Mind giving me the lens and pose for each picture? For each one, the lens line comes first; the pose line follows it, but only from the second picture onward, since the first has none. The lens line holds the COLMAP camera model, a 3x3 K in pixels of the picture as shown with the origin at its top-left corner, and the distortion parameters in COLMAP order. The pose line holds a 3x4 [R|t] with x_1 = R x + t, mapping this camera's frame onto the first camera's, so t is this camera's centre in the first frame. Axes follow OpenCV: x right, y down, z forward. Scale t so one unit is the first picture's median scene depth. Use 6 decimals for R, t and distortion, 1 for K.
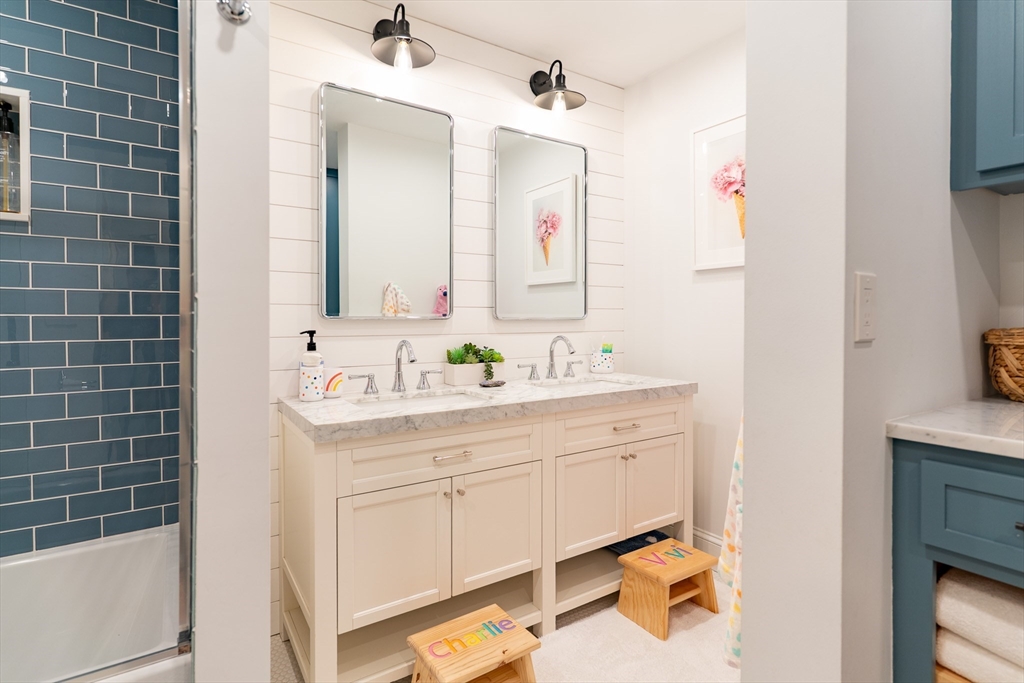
lens RADIAL K [[483.8, 0, 513.6], [0, 483.8, 327.4], [0, 0, 1]] dist [-0.000087, 0.000111]
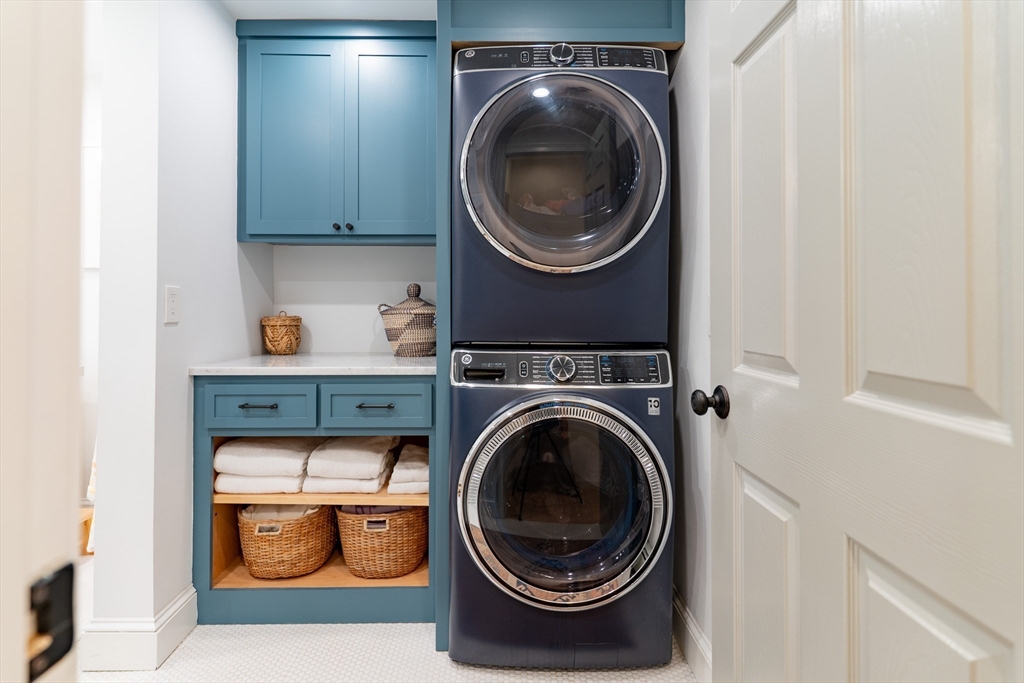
lens RADIAL K [[520.5, 0, 497.9], [0, 520.5, 308.5], [0, 0, 1]] dist [0.001483, 0.000863]
pose [[0.543012, 0.011541, 0.839645, -0.155116], [0.004798, 0.999847, -0.016846, 0.007638], [-0.839711, 0.013176, 0.542874, -0.652375]]
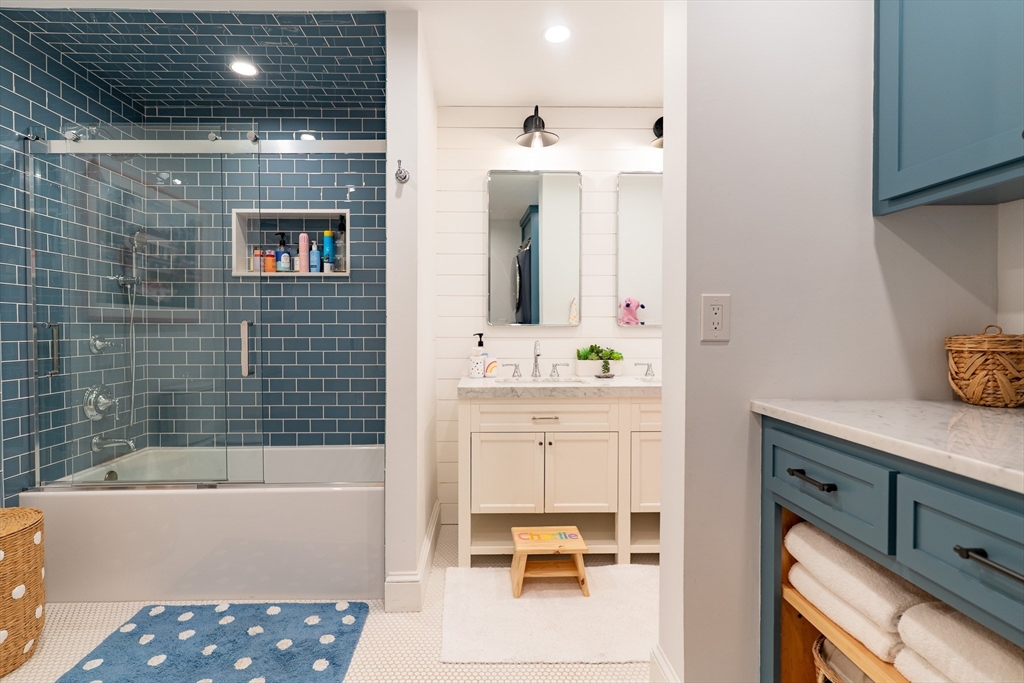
lens RADIAL K [[491.7, 0, 510.6], [0, 491.7, 340.3], [0, 0, 1]] dist [-0.000518, 0.000123]
pose [[0.853884, 0.015704, -0.520226, 0.566842], [-0.010055, 0.999856, 0.013678, 0.007181], [0.520365, -0.006448, 0.853919, -0.344628]]
